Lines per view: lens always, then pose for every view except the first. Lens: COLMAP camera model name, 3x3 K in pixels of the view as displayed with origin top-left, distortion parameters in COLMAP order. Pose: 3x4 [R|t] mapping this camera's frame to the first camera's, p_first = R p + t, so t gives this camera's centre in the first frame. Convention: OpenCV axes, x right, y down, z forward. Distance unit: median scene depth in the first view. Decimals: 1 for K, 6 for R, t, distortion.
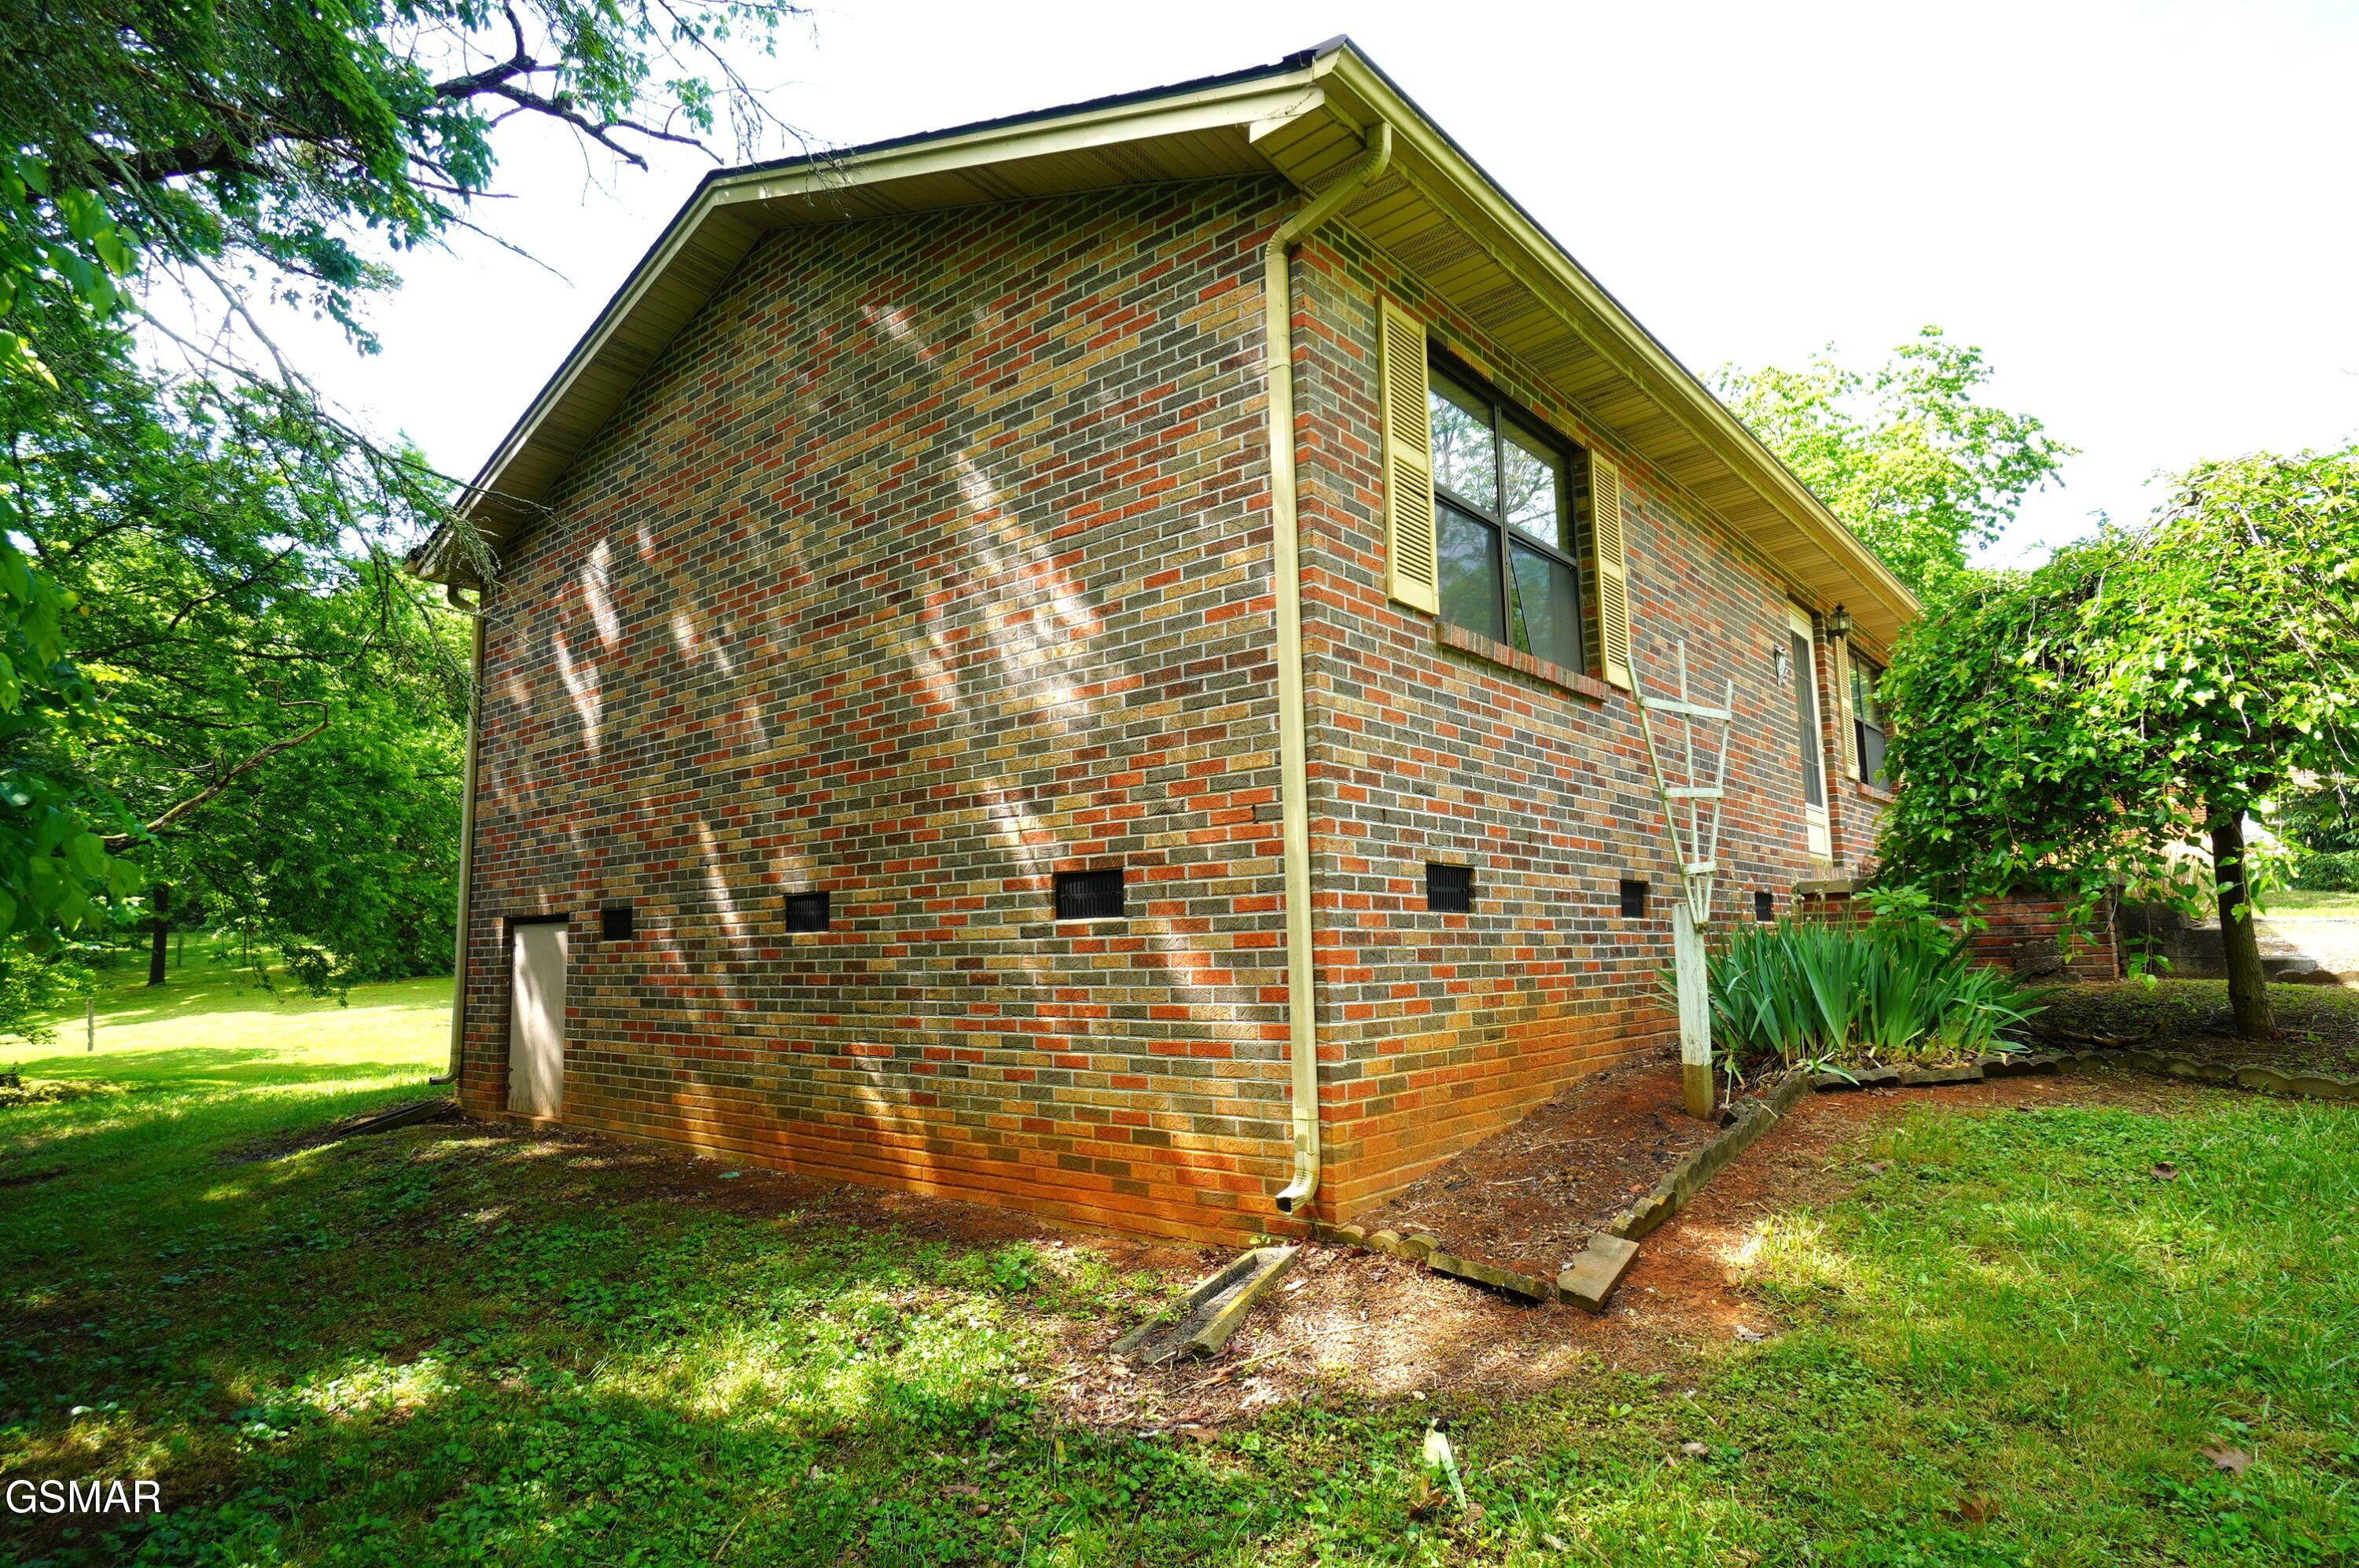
lens RADIAL K [[1249.5, 0, 1179.5], [0, 1249.5, 784.0], [0, 0, 1]] dist [-0.027699, -0.000097]
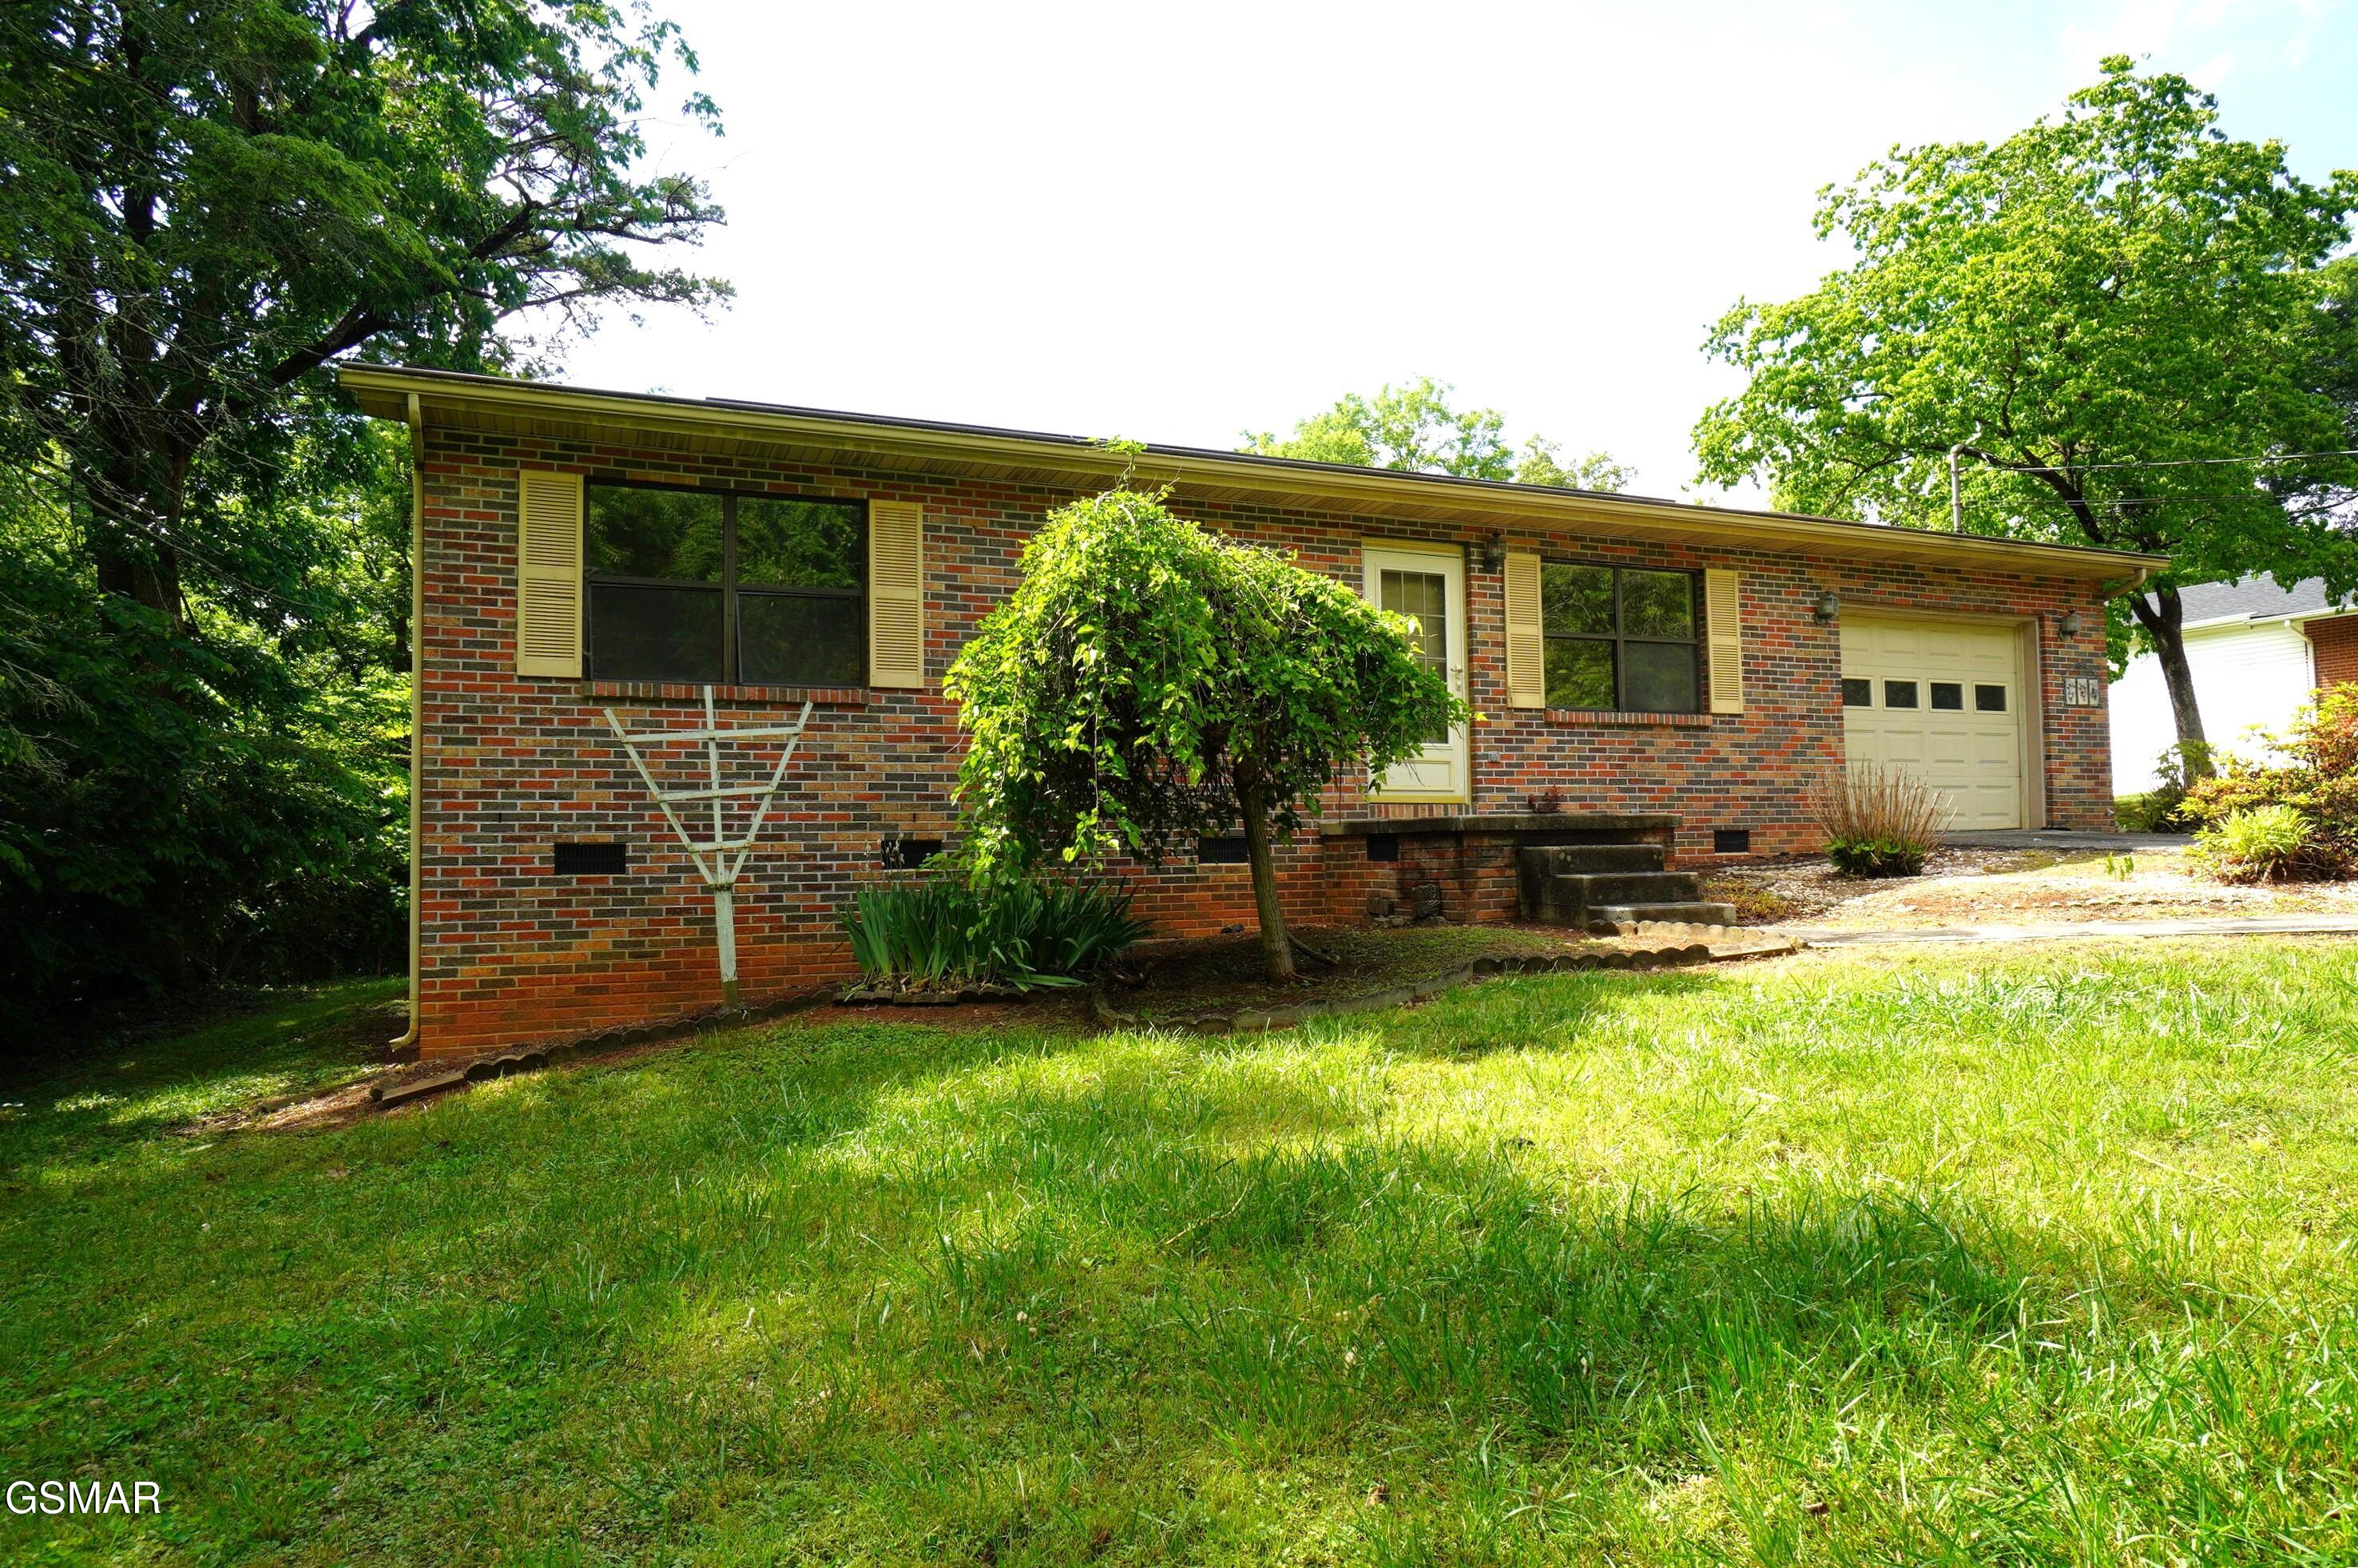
lens RADIAL K [[1403.5, 0, 1179.0], [0, 1403.5, 784.0], [0, 0, 1]] dist [-0.000258, 0.000152]
pose [[0.898033, -0.024155, -0.439265, 1.689074], [0.061357, 0.995610, 0.070689, -0.088065], [0.435629, -0.090433, 0.895572, -0.220071]]
